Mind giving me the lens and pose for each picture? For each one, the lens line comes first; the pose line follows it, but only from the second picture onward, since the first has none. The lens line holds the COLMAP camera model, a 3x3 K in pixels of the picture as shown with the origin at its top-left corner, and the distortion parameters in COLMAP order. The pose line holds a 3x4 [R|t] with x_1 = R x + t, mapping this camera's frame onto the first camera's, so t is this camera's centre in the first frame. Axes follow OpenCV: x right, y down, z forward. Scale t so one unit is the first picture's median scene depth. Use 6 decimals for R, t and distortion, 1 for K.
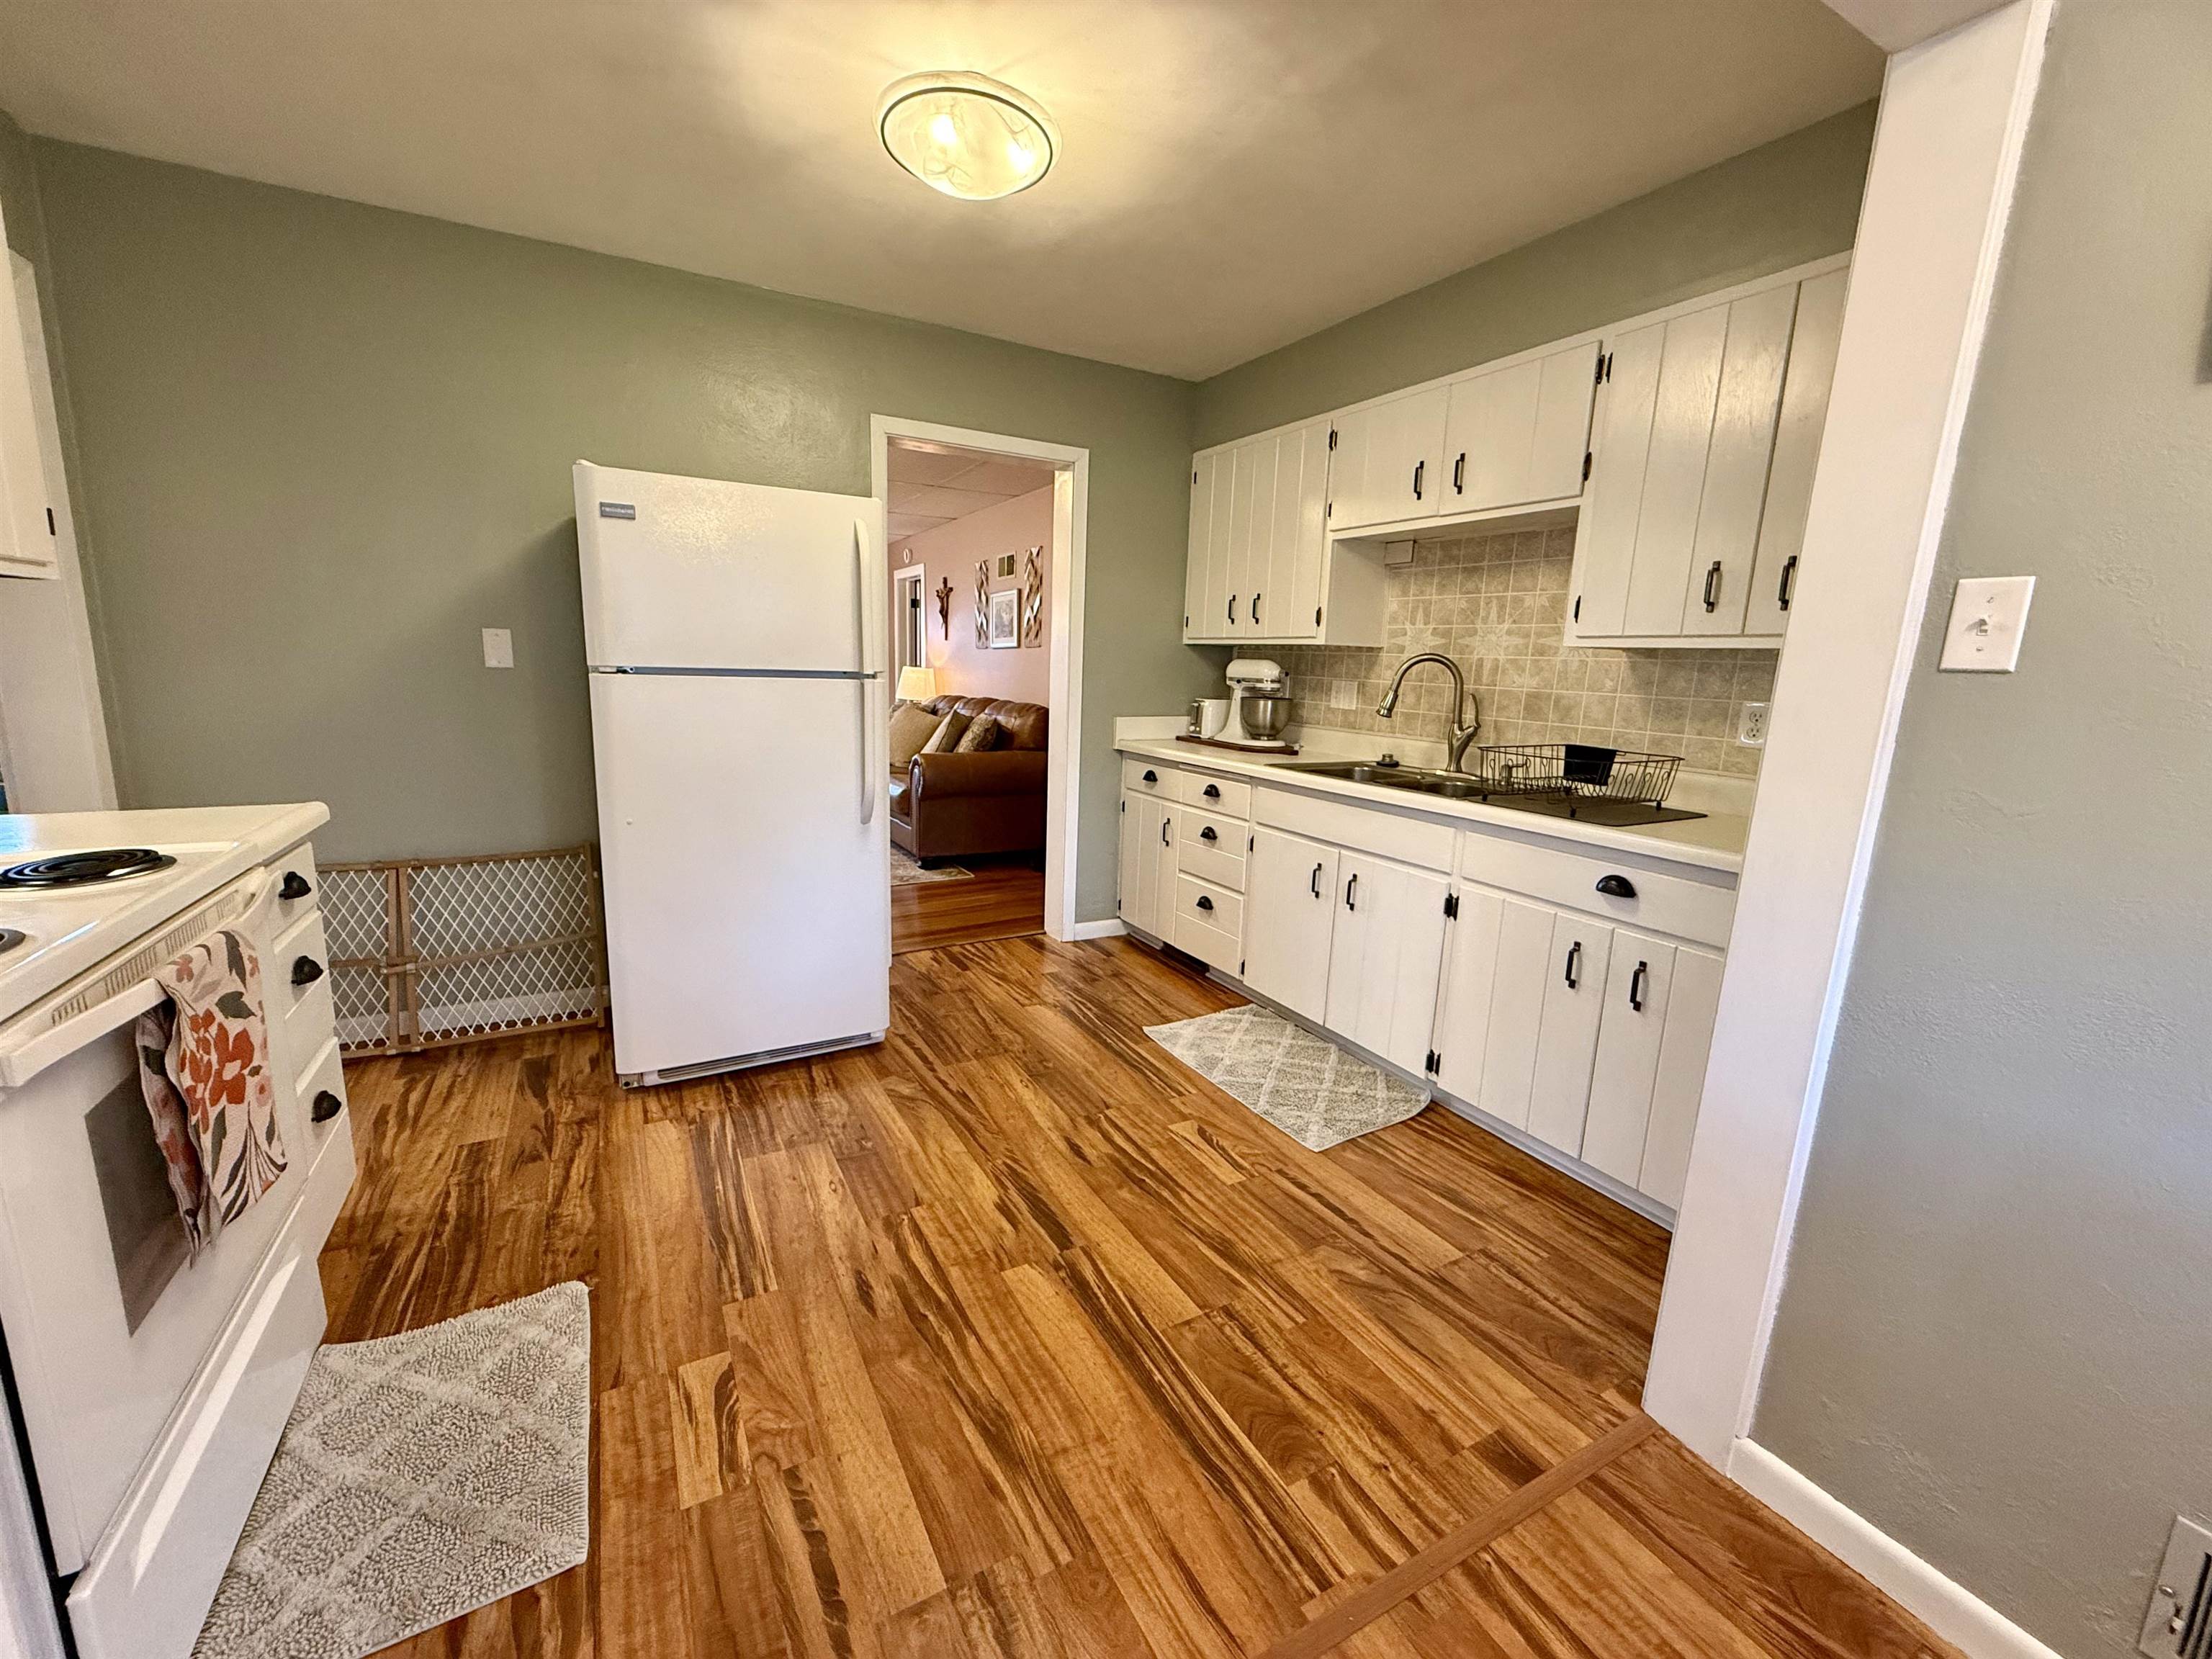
lens RADIAL K [[883.8, 0, 1102.4], [0, 883.8, 833.0], [0, 0, 1]] dist [-0.001235, 0.000279]
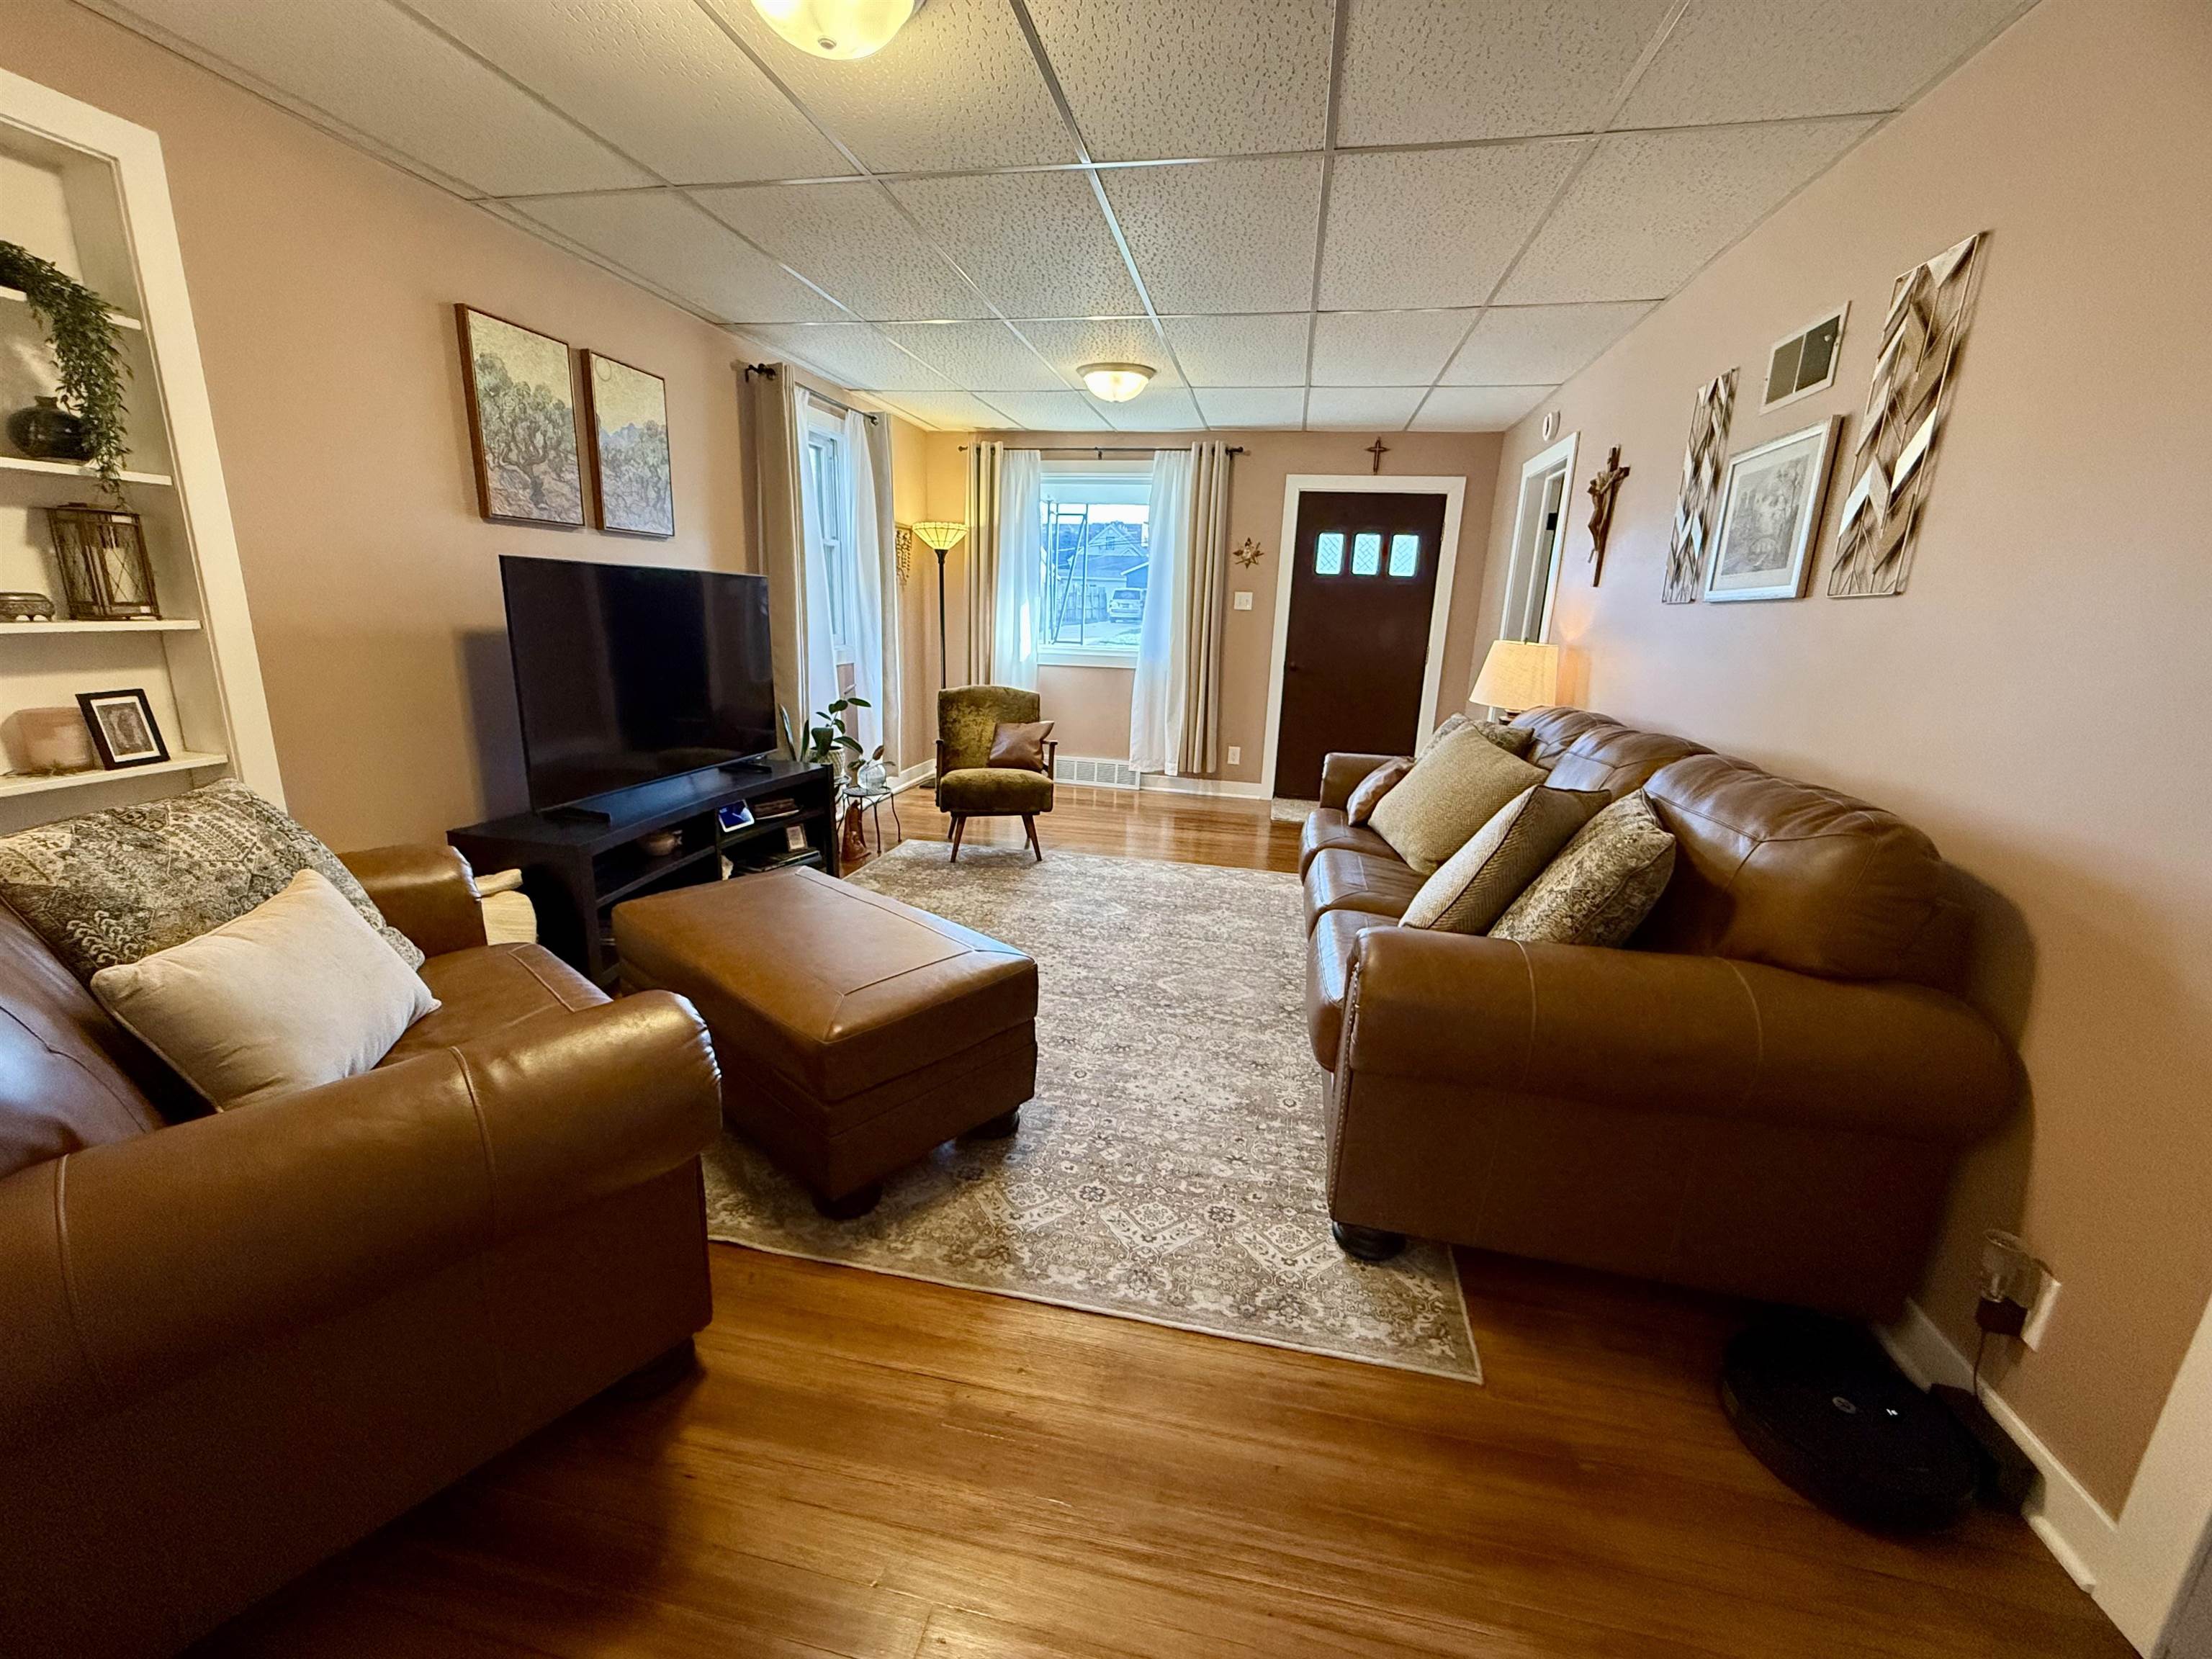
lens RADIAL K [[883.8, 0, 1098.6], [0, 883.8, 826.6], [0, 0, 1]] dist [-0.001235, 0.000279]
pose [[0.753775, 0.155713, -0.638417, -0.072800], [-0.132406, 0.987583, 0.084546, -0.125251], [0.643655, 0.020801, 0.765033, 0.610110]]
